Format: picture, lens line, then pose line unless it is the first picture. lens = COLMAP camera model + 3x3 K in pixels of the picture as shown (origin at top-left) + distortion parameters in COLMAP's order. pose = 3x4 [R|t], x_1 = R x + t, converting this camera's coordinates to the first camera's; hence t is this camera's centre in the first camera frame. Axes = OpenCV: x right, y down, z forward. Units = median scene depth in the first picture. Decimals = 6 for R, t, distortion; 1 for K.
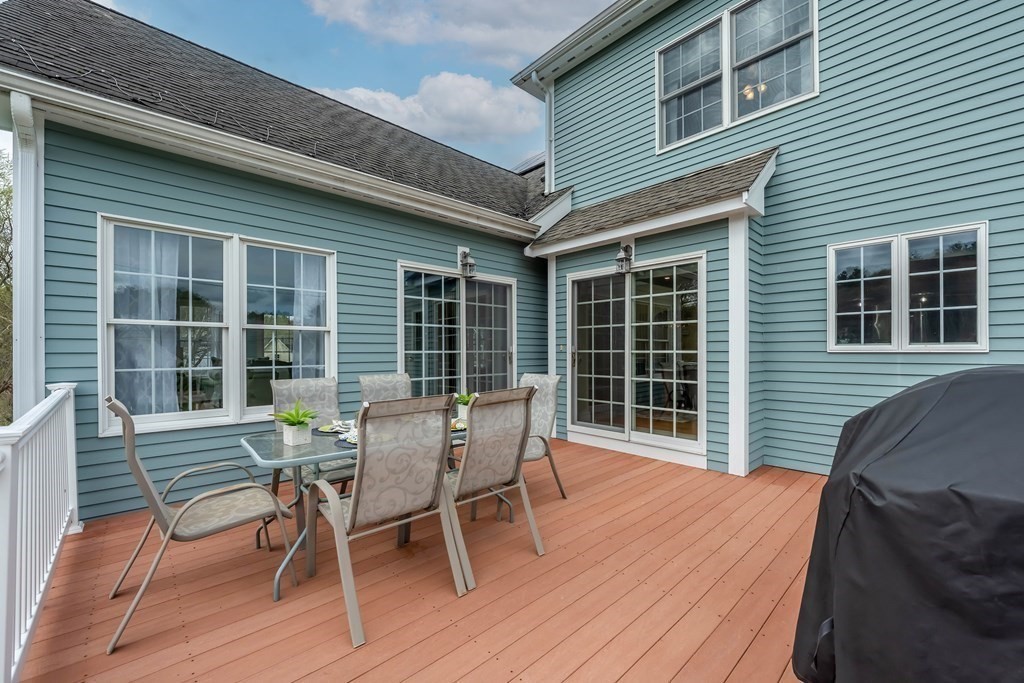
lens RADIAL K [[411.9, 0, 511.9], [0, 411.9, 350.6], [0, 0, 1]] dist [-0.007893, 0.000946]
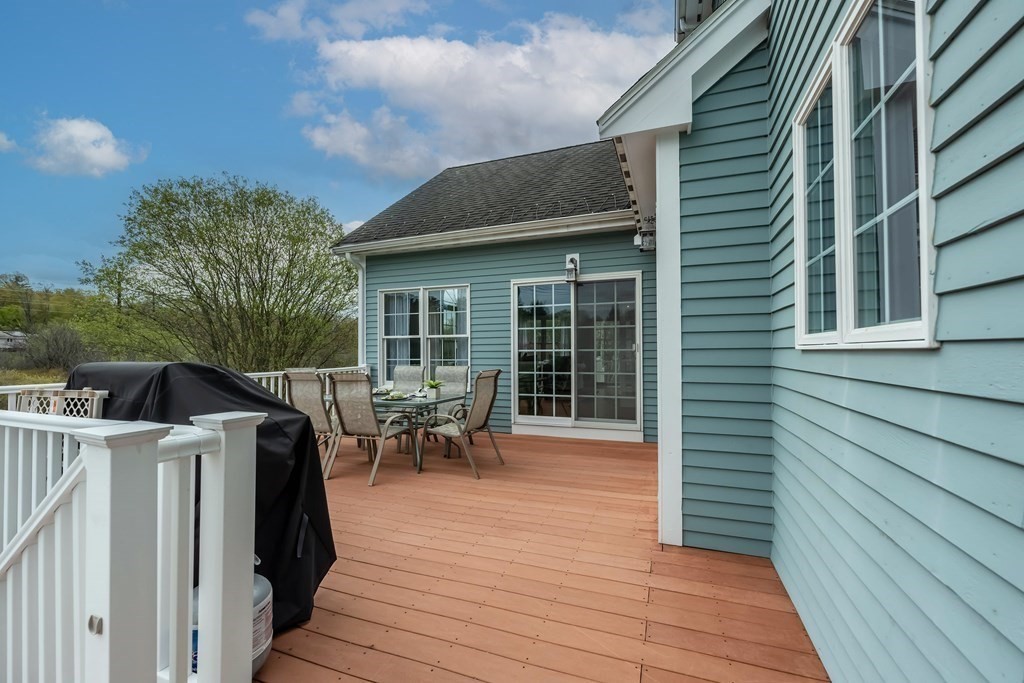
lens RADIAL K [[411.9, 0, 515.6], [0, 411.9, 342.8], [0, 0, 1]] dist [-0.007893, 0.000946]
pose [[0.441310, -0.018575, -0.897163, 1.047744], [0.006515, 0.999826, -0.017496, 0.001566], [0.897331, 0.001876, 0.441354, 0.509245]]
